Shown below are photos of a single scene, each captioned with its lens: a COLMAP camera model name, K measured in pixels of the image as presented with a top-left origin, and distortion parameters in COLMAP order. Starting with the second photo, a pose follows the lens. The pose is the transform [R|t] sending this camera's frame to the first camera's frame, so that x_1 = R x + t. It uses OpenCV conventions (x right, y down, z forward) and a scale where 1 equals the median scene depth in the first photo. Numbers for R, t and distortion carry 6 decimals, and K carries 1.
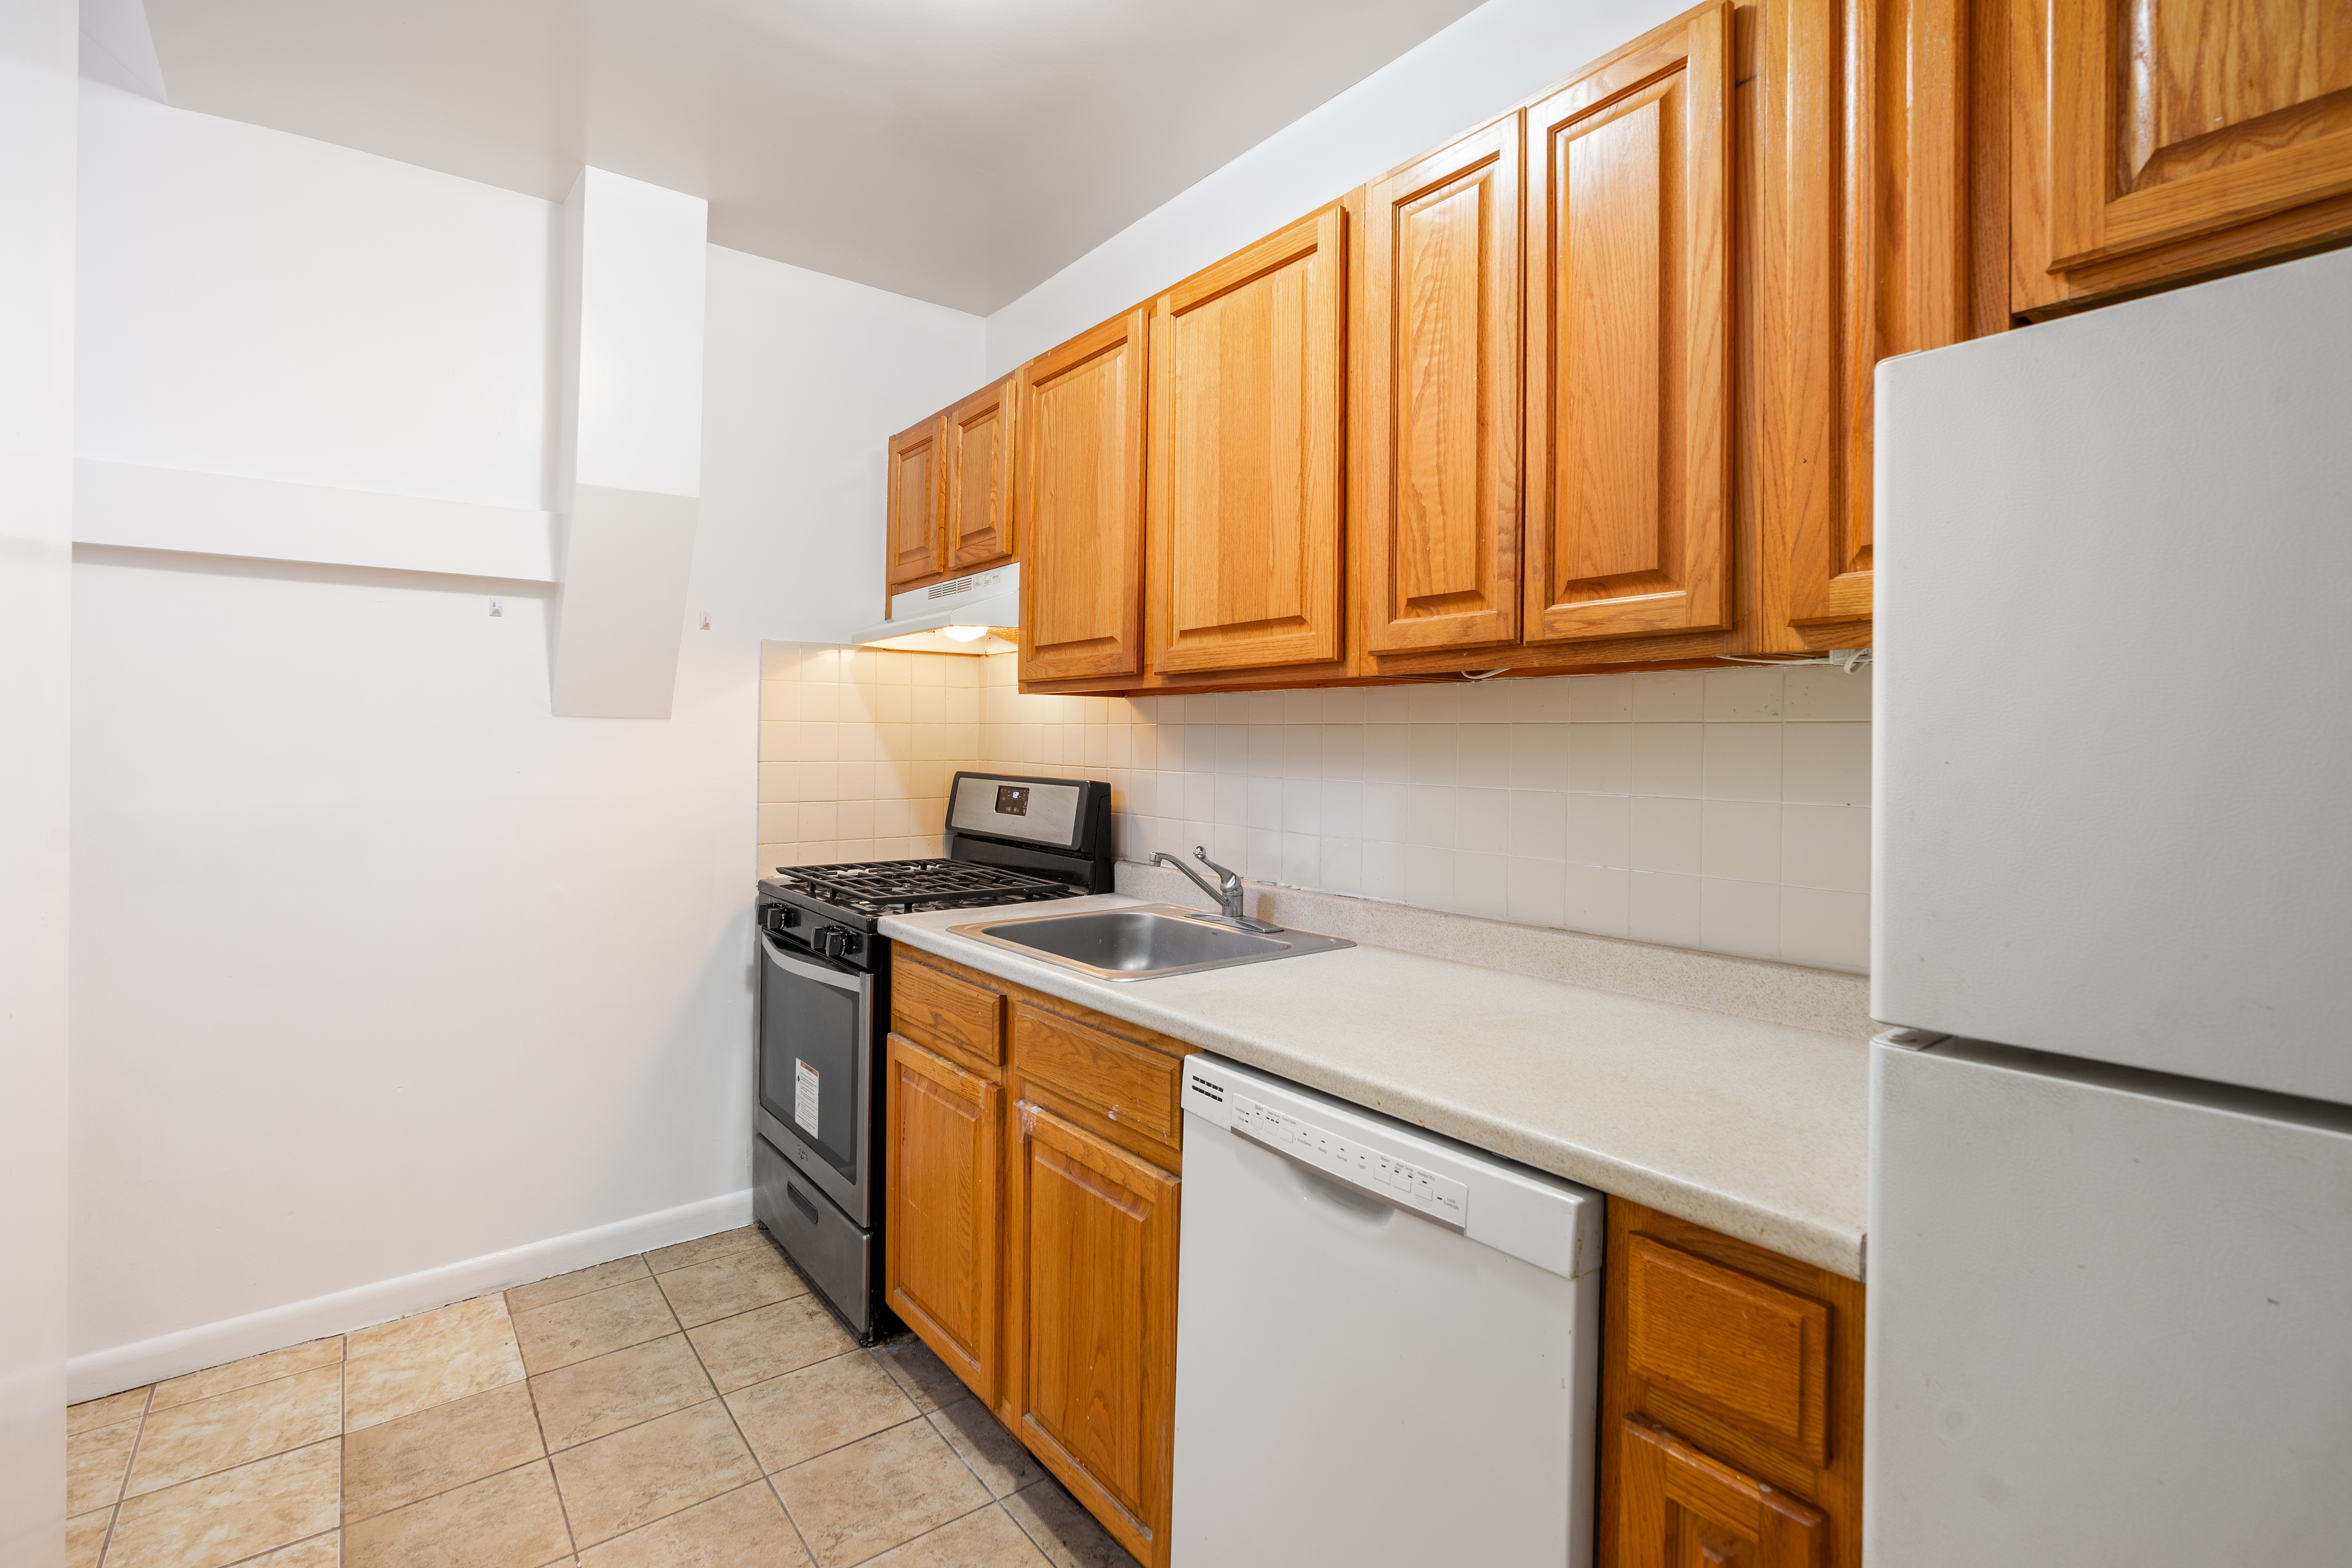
lens RADIAL K [[1073.5, 0, 1138.7], [0, 1073.5, 727.5], [0, 0, 1]] dist [-0.017158, 0.000328]
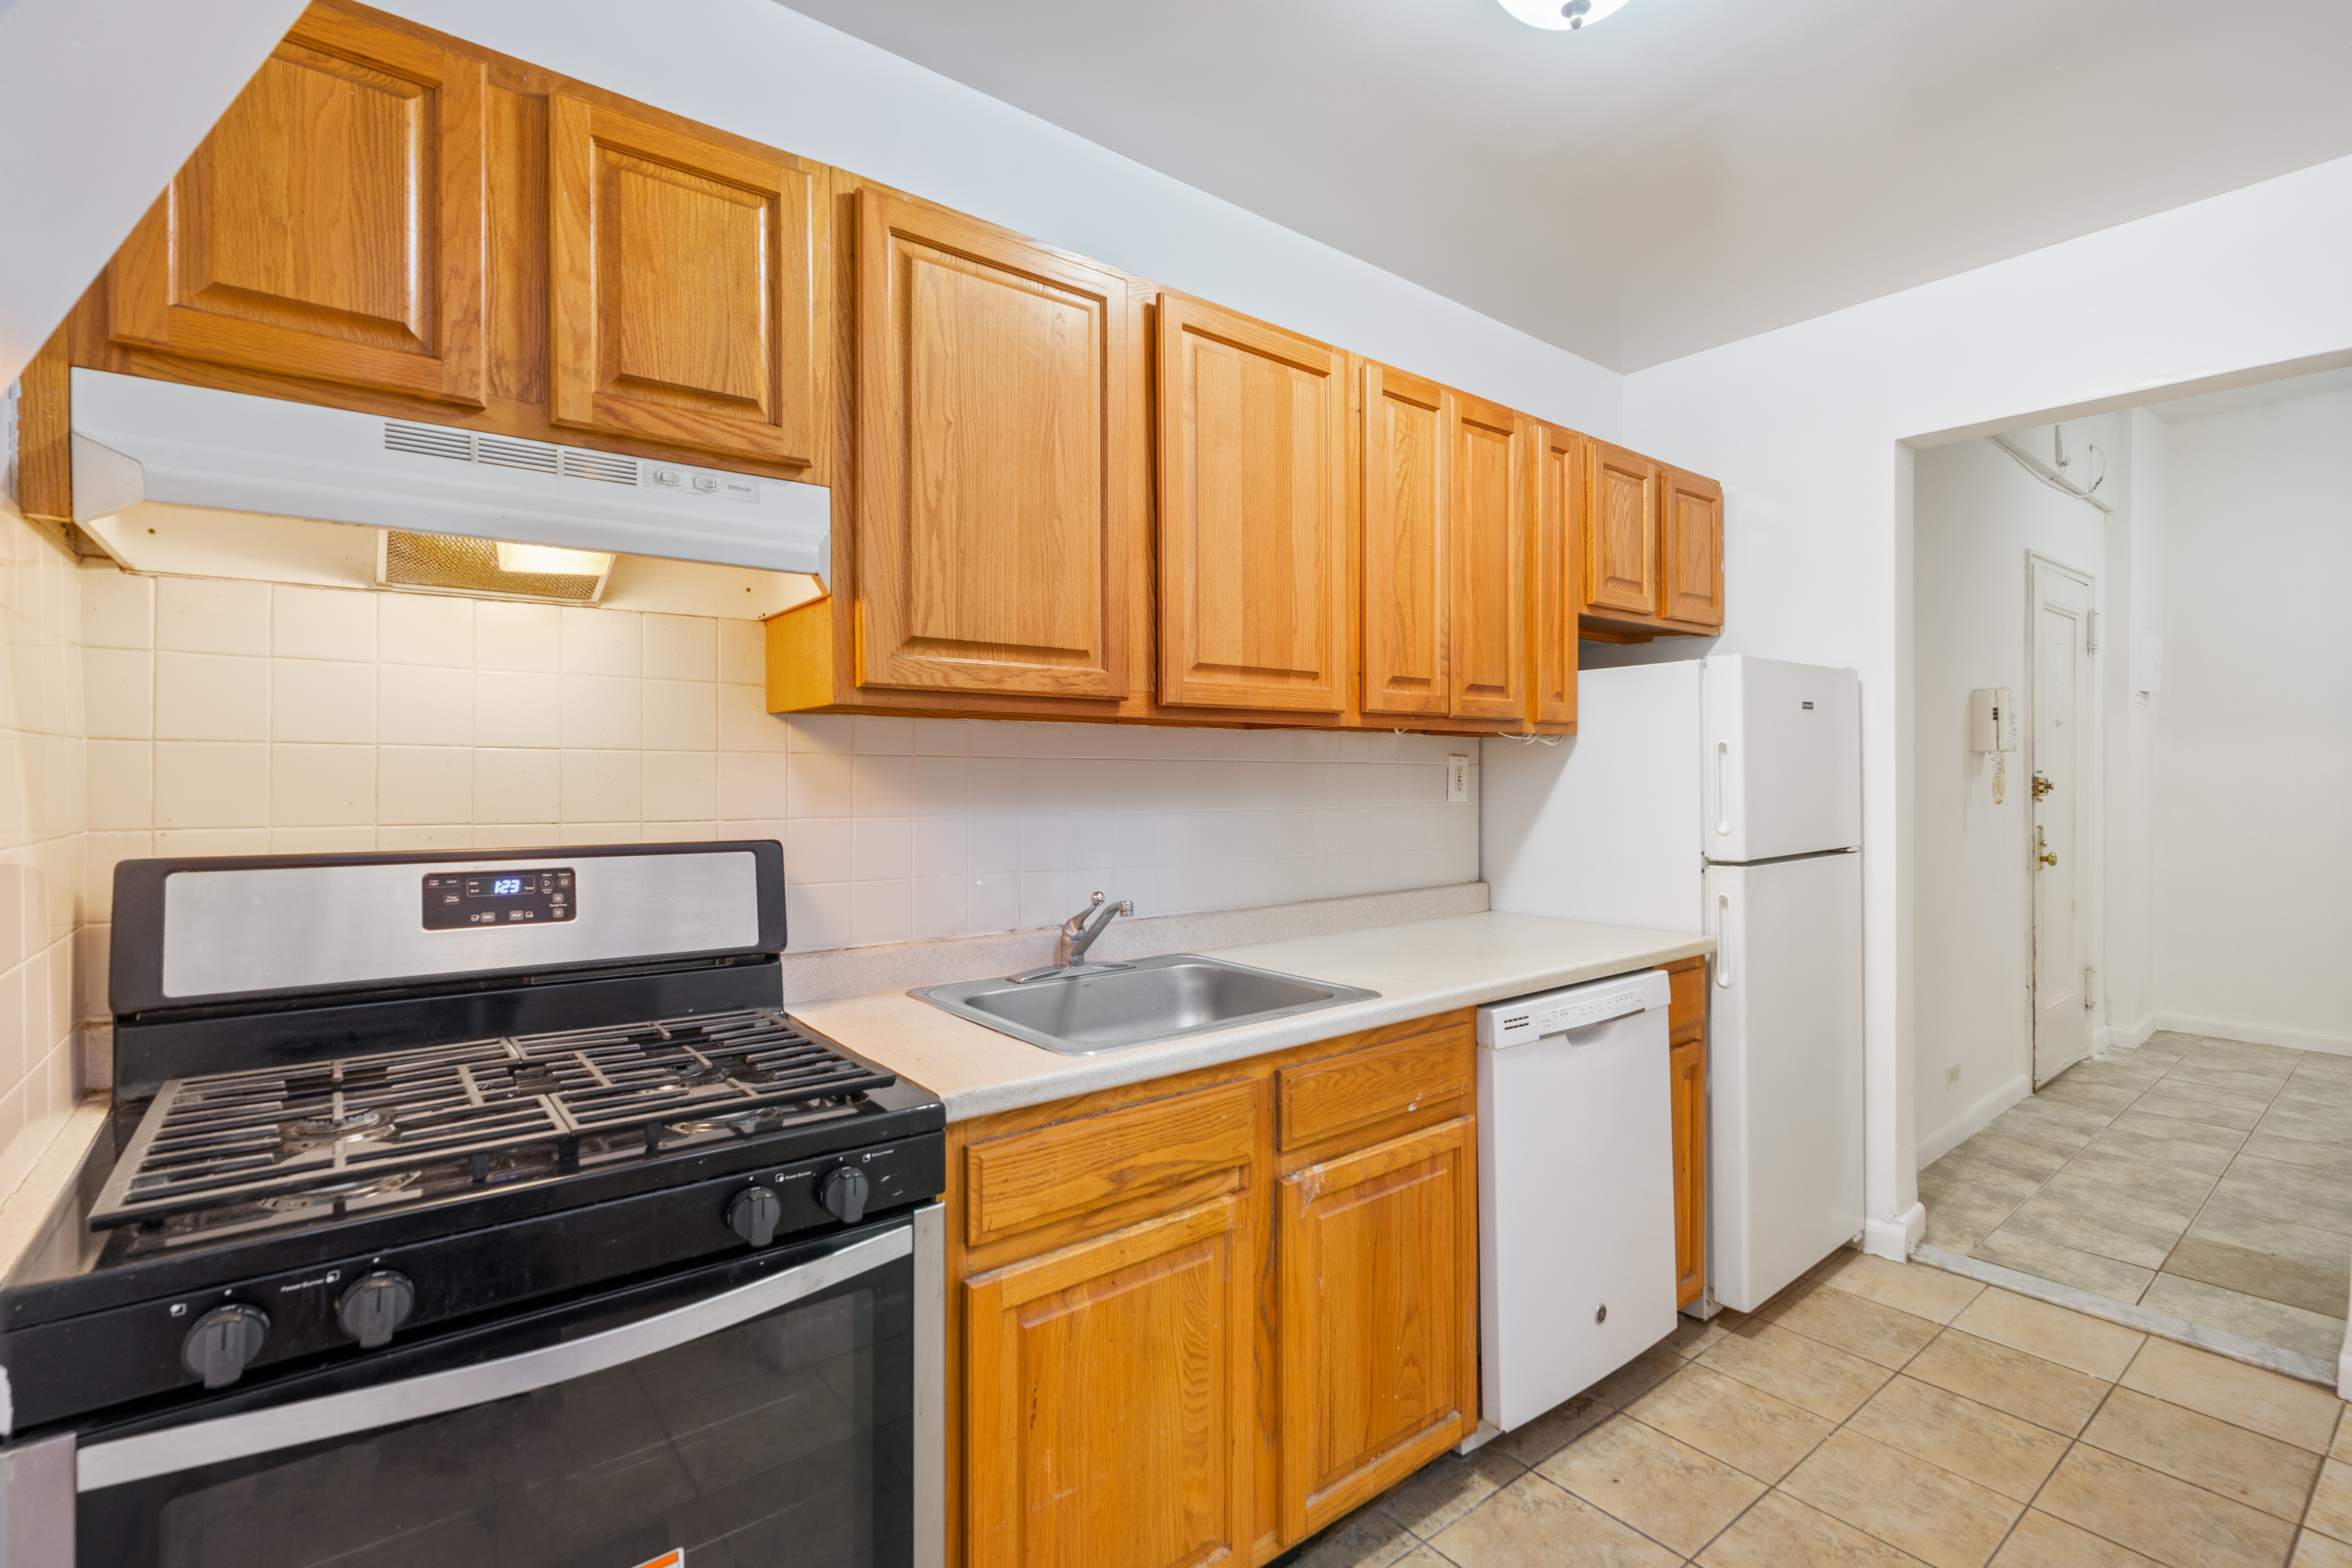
lens RADIAL K [[1073.5, 0, 1172.7], [0, 1073.5, 784.4], [0, 0, 1]] dist [-0.017158, 0.000328]
pose [[-0.020307, -0.015139, 0.999679, -0.977970], [-0.011213, 0.999826, 0.014914, 0.005874], [-0.999731, -0.010907, -0.020473, 1.092137]]
